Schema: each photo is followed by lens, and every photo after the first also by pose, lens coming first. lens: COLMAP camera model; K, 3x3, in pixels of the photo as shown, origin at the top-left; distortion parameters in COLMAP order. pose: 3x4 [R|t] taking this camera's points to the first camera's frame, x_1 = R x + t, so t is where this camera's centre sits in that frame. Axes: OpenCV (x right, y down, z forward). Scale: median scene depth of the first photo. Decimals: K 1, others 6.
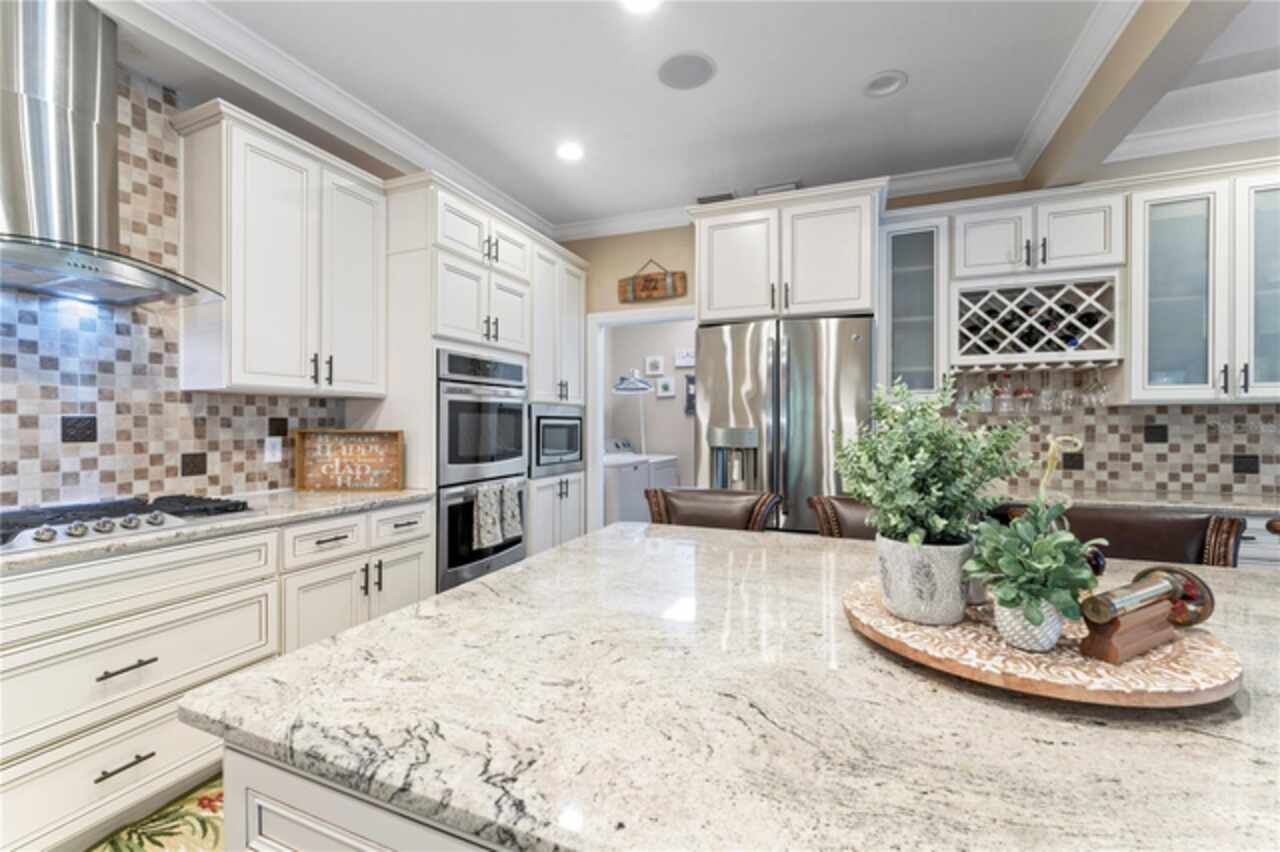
lens RADIAL K [[552.5, 0, 640.7], [0, 552.5, 425.5], [0, 0, 1]] dist [-0.002446, -0.000621]
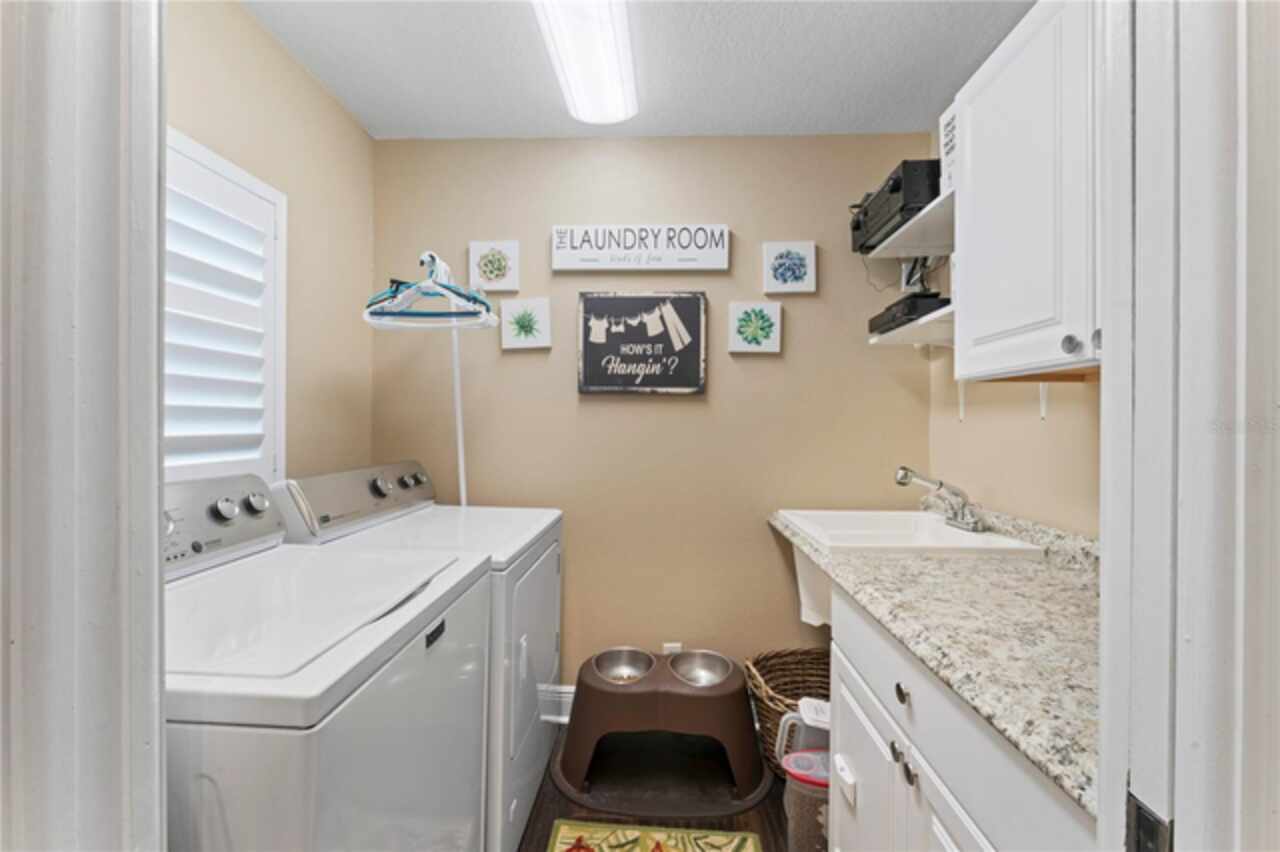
lens RADIAL K [[552.5, 0, 638.9], [0, 552.5, 426.0], [0, 0, 1]] dist [-0.002446, -0.000621]
pose [[0.945664, 0.003764, 0.325124, -0.003332], [-0.004470, 0.999989, 0.001427, -0.001040], [-0.325115, -0.002803, 0.945670, 0.625635]]
